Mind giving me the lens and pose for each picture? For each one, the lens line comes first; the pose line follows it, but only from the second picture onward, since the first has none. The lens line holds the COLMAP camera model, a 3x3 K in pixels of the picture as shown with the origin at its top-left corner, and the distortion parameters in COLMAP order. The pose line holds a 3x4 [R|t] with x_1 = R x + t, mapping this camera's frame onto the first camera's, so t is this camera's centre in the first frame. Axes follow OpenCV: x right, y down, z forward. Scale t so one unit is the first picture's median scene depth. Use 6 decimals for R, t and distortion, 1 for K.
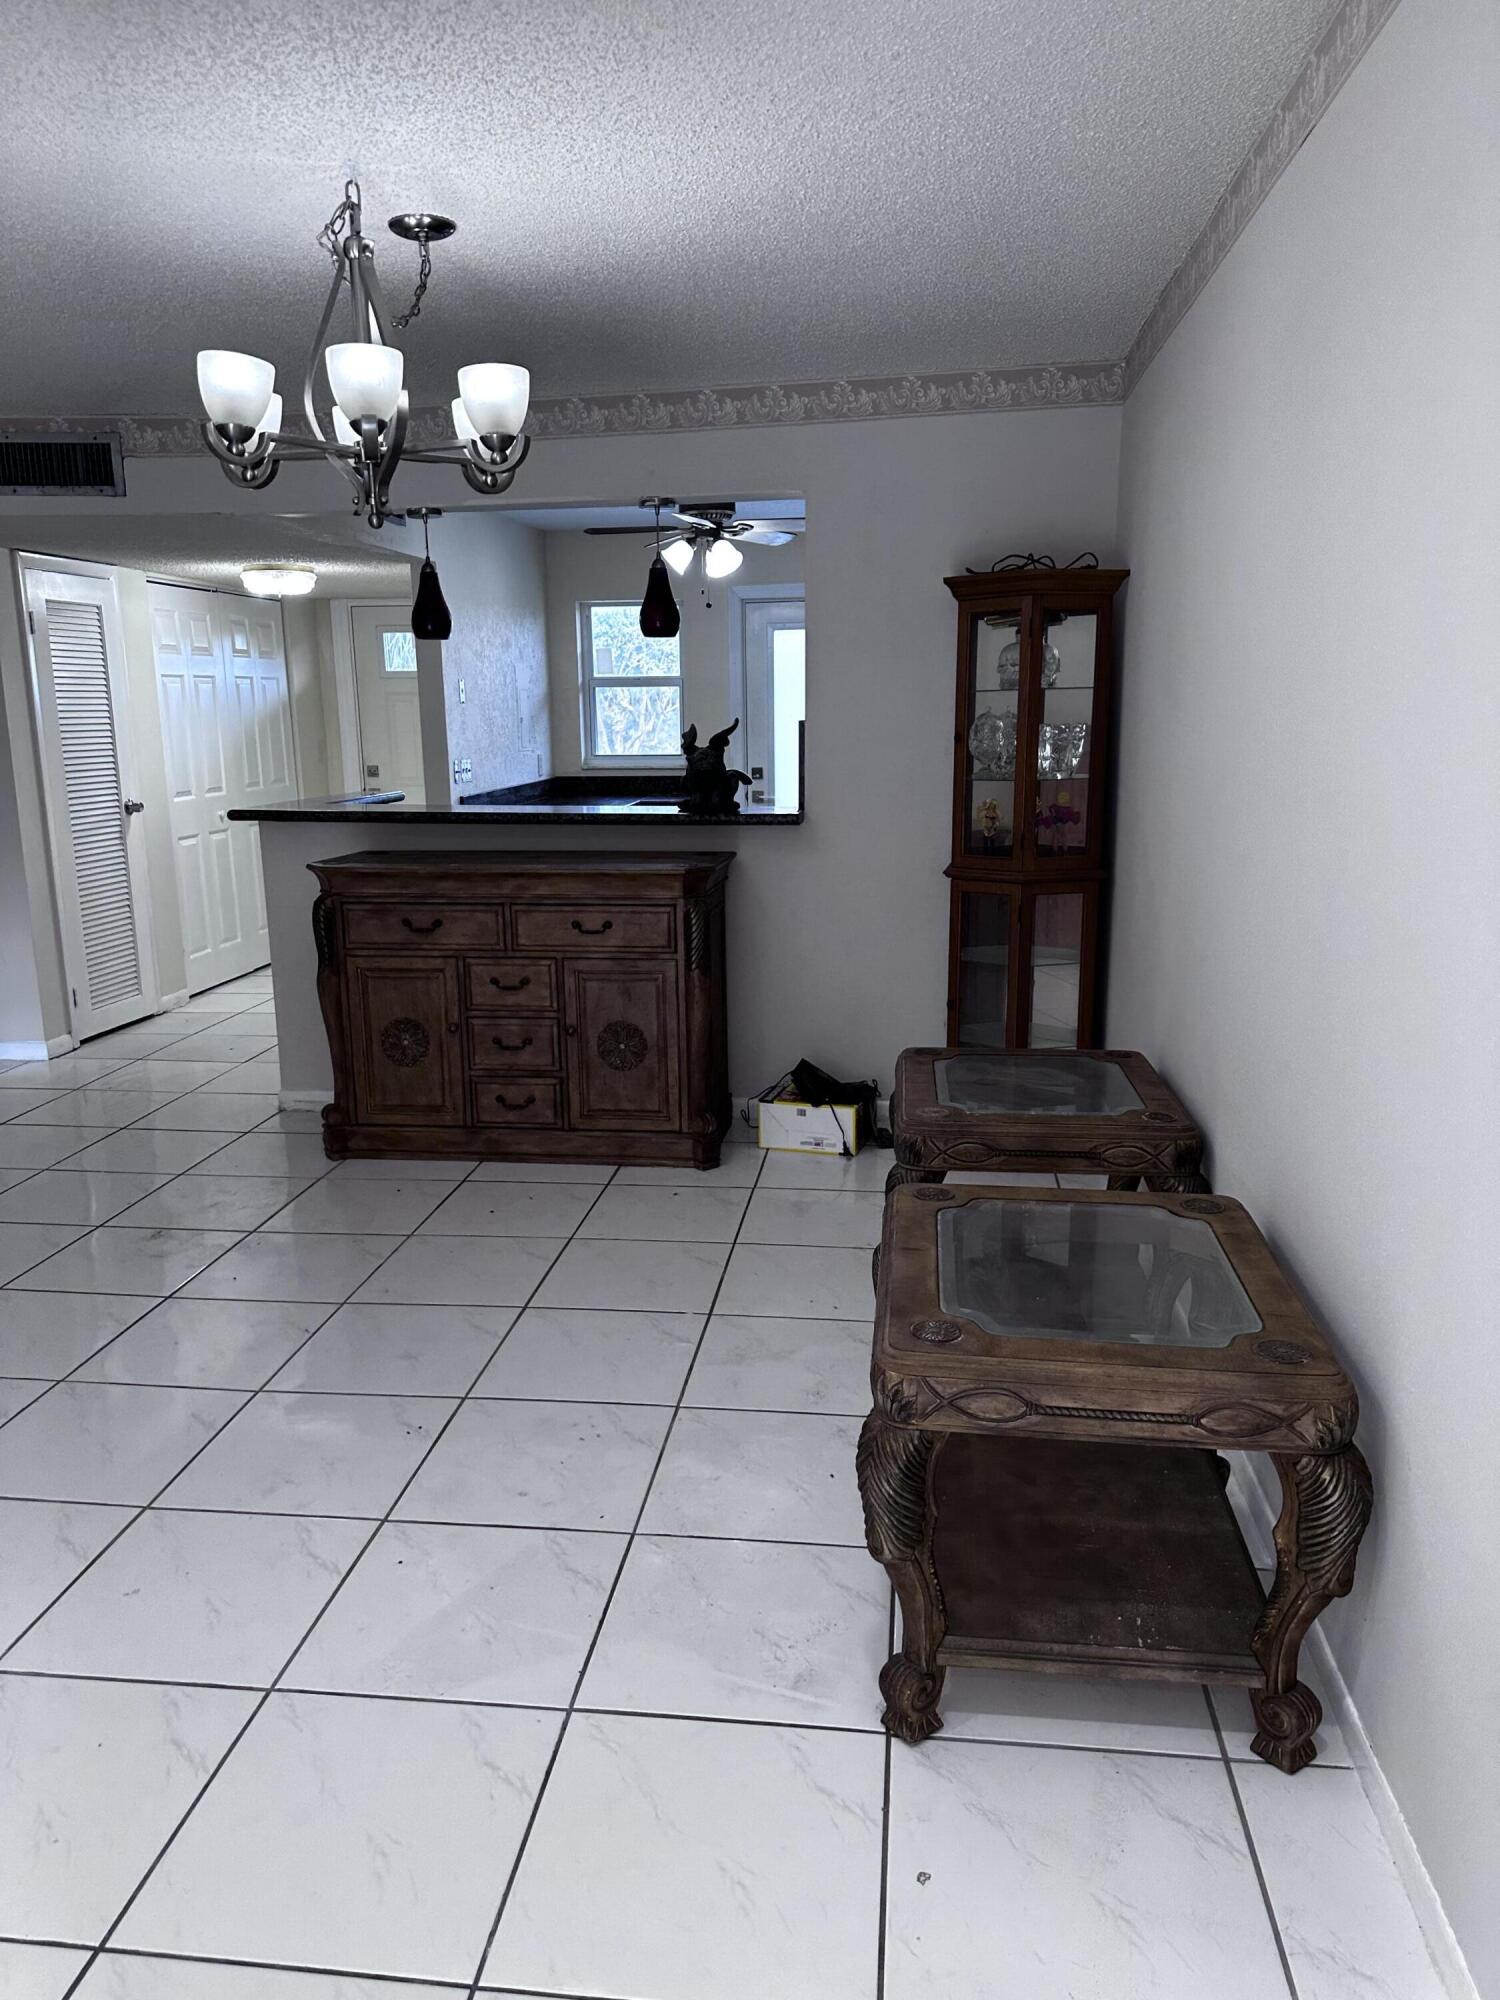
lens RADIAL K [[1421.1, 0, 745.5], [0, 1421.1, 1001.1], [0, 0, 1]] dist [0.053254, -0.044228]
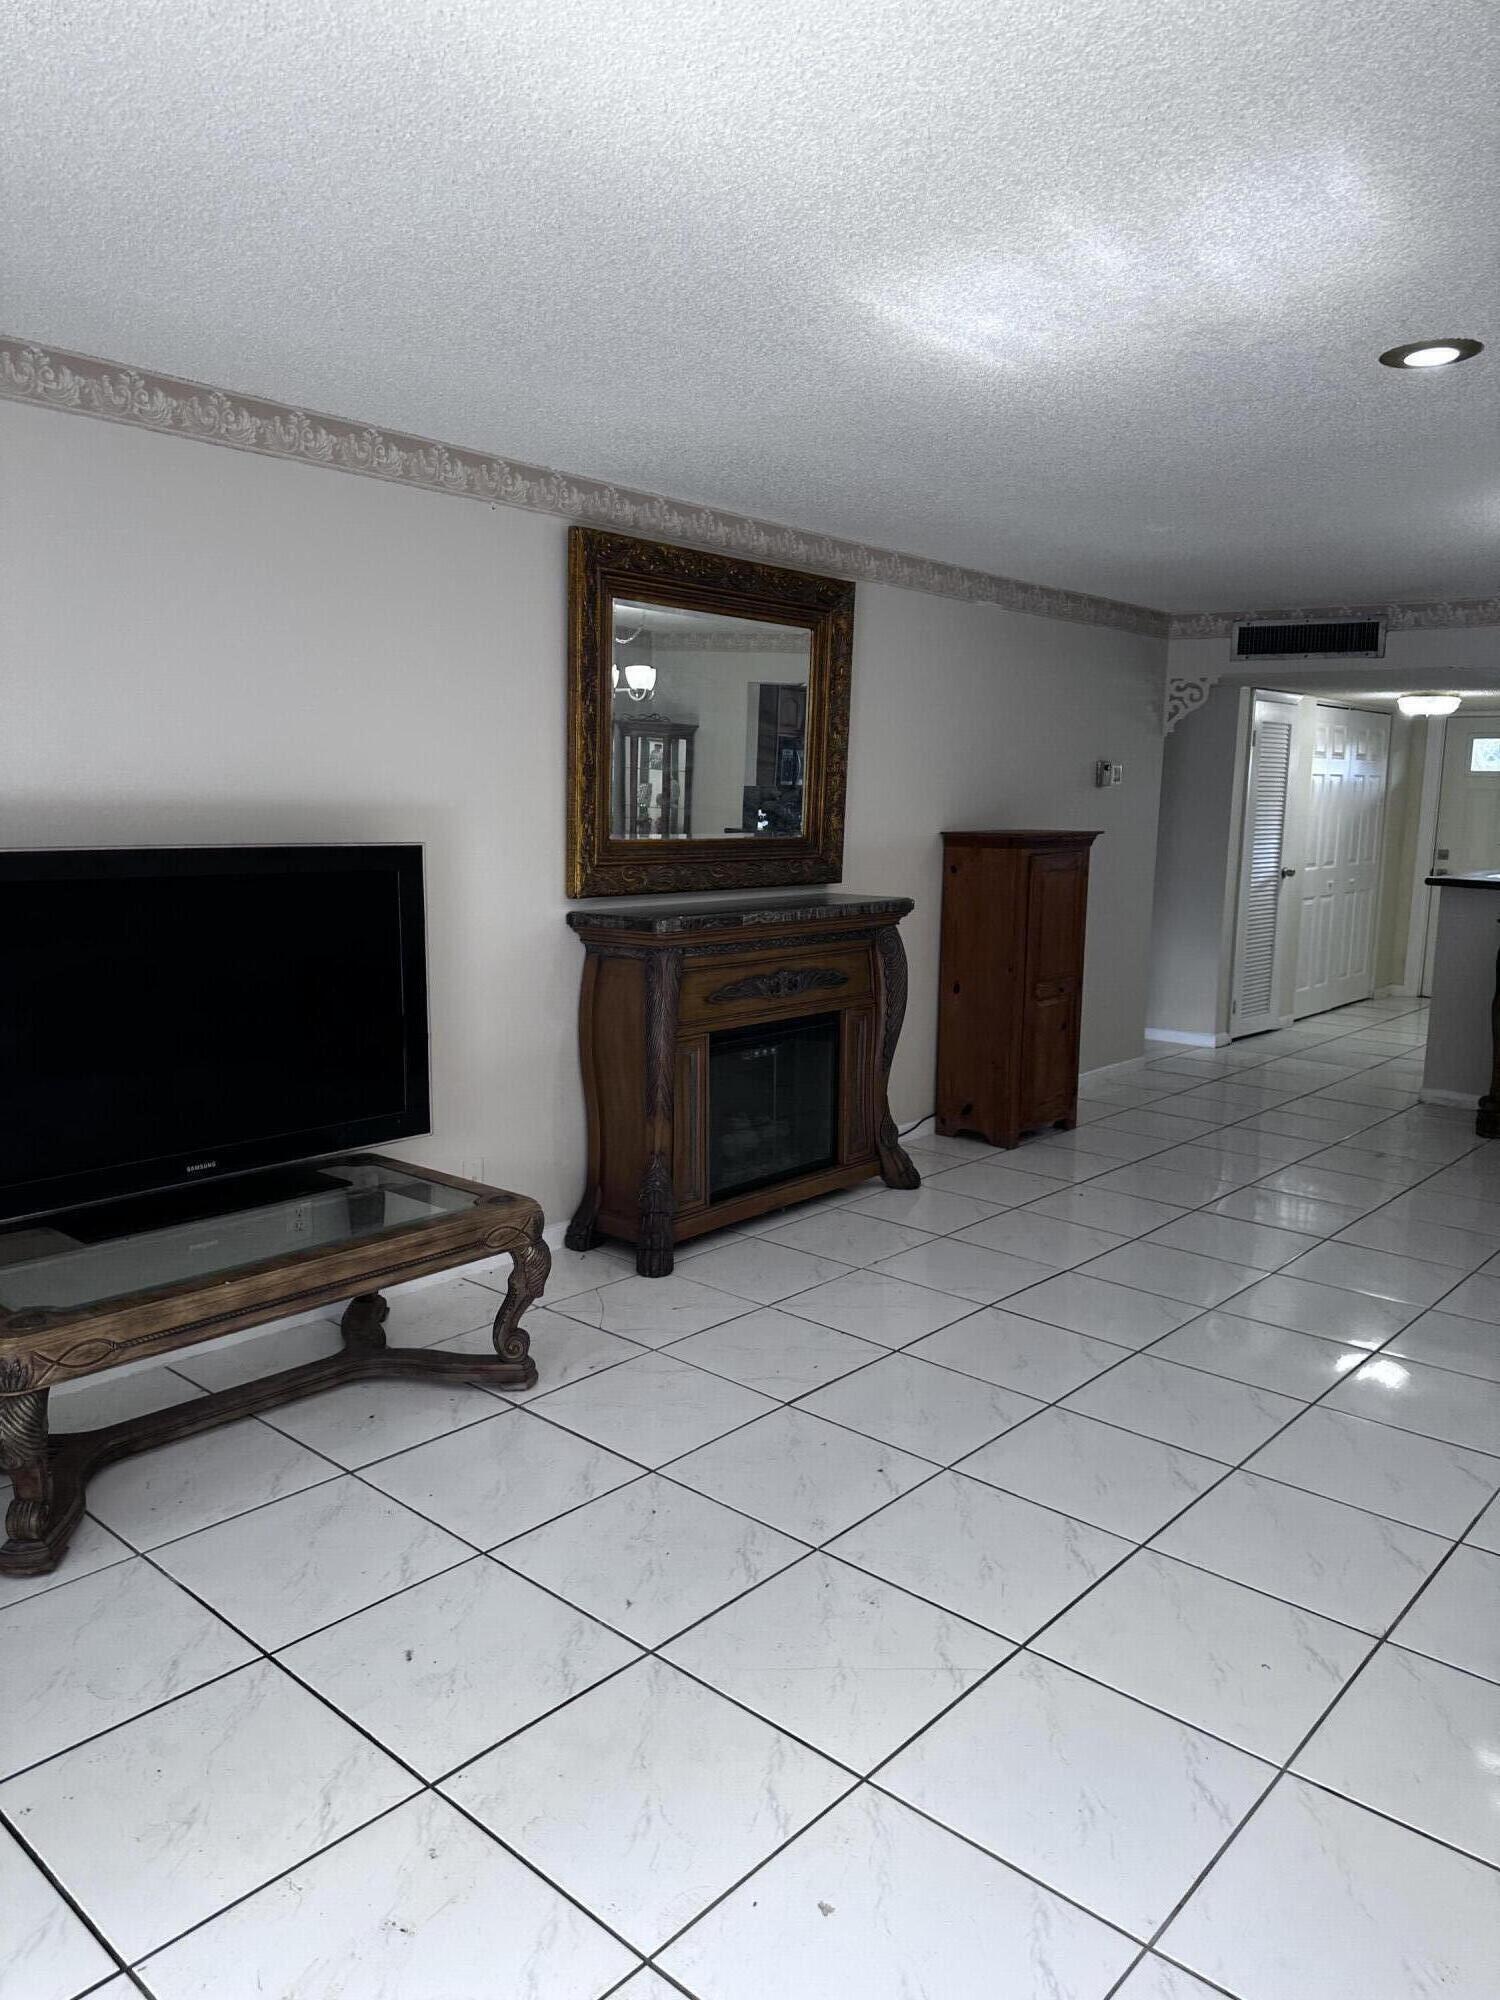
lens RADIAL K [[1421.1, 0, 764.6], [0, 1421.1, 998.0], [0, 0, 1]] dist [0.053254, -0.044228]
pose [[0.829212, 0.112410, -0.547514, -0.087171], [-0.143645, 0.989525, -0.014392, 0.069331], [0.540160, 0.090581, 0.836673, -0.366241]]
